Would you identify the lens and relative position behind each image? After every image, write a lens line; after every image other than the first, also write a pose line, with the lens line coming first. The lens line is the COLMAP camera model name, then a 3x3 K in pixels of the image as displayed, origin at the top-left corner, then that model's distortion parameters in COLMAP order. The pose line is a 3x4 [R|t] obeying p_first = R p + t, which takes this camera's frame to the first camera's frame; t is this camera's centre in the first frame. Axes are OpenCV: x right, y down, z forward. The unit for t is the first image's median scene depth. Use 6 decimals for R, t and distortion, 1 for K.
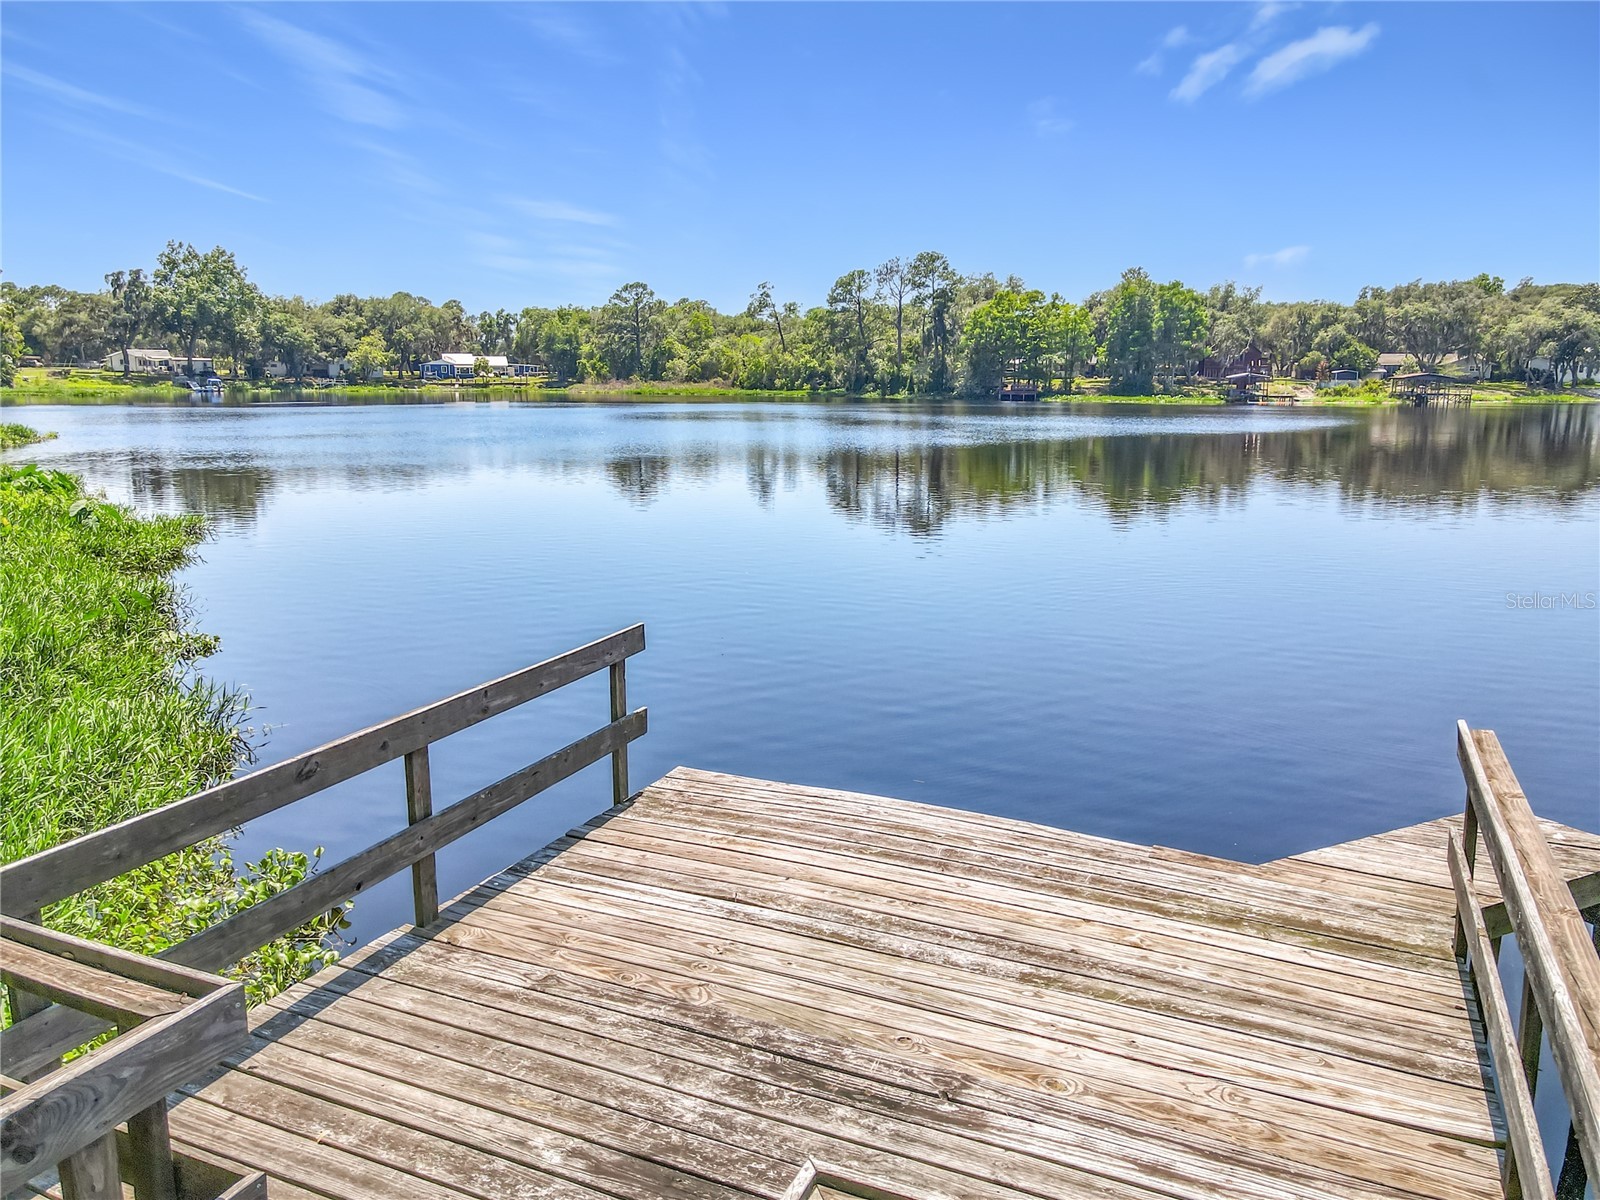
lens RADIAL K [[1185.7, 0, 804.5], [0, 1185.7, 590.7], [0, 0, 1]] dist [-0.006004, 0.028492]
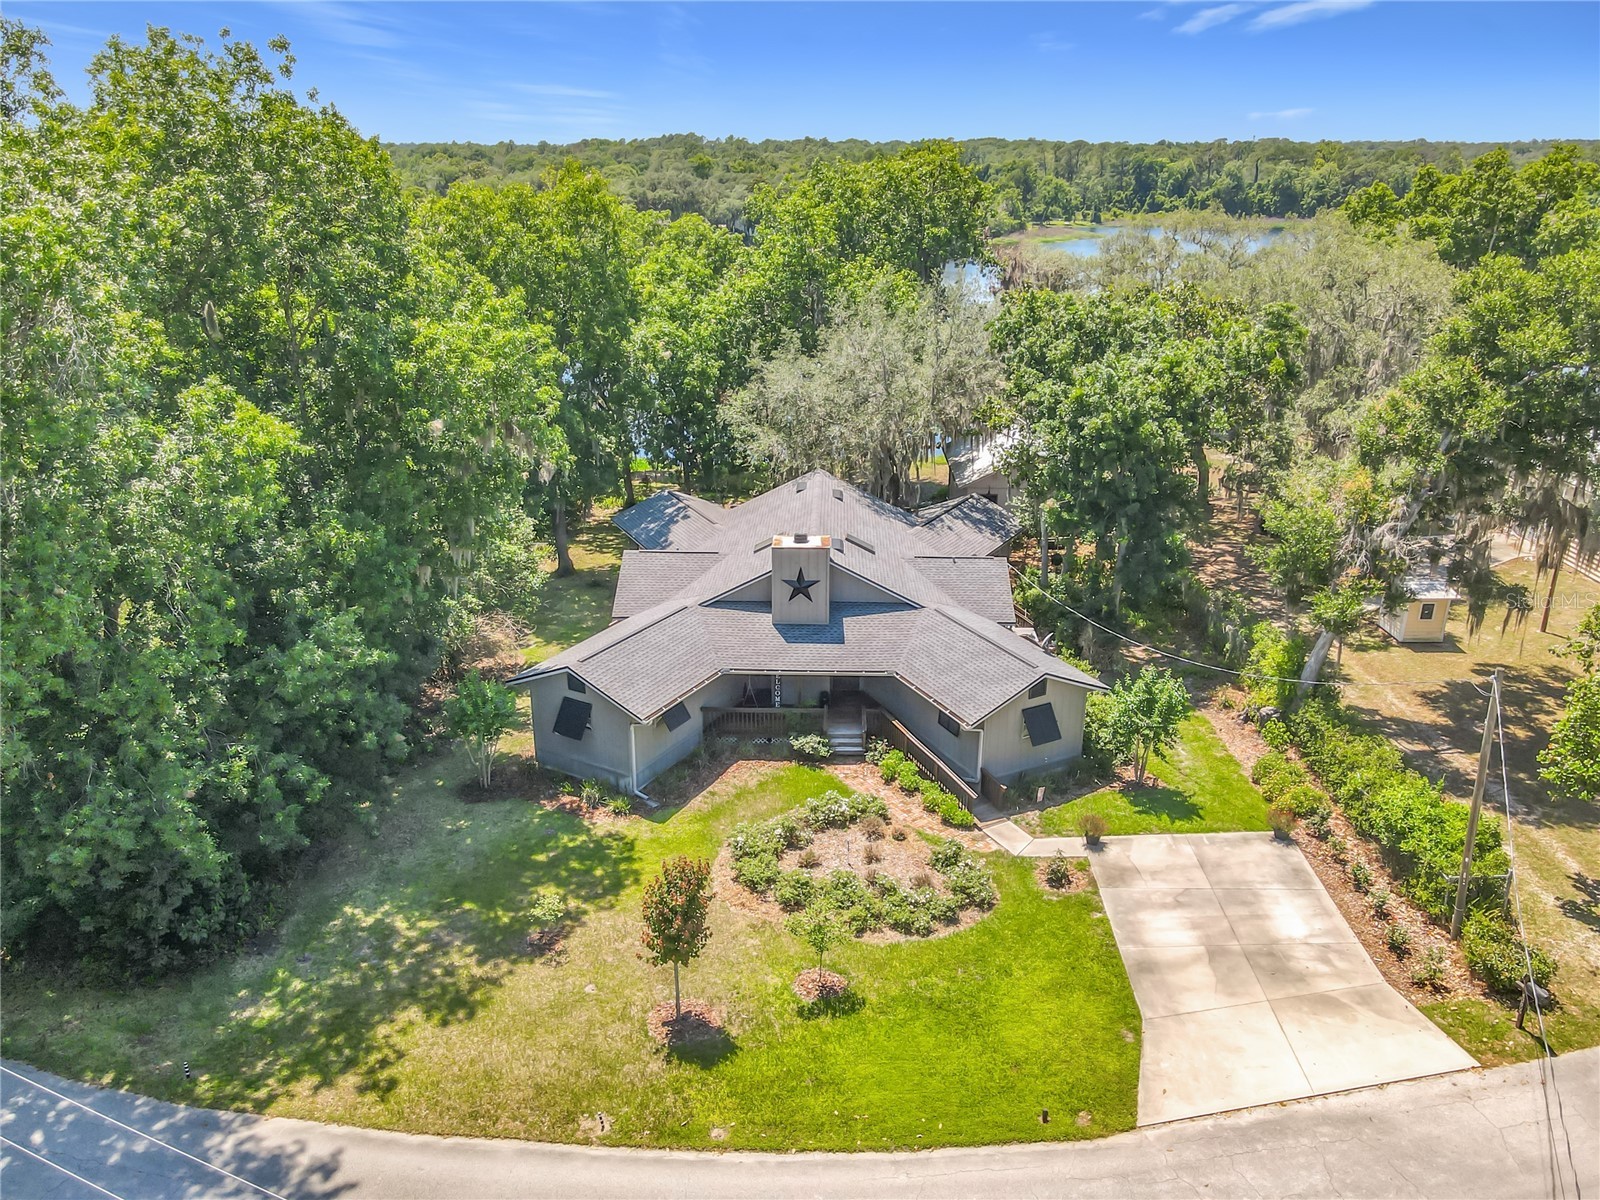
lens RADIAL K [[1185.7, 0, 807.6], [0, 1185.7, 606.4], [0, 0, 1]] dist [-0.006004, 0.028492]
pose [[0.826683, -0.200185, 0.525852, -0.235205], [0.099754, 0.971909, 0.213171, -0.031096], [-0.553754, -0.123769, 0.823430, -0.410555]]
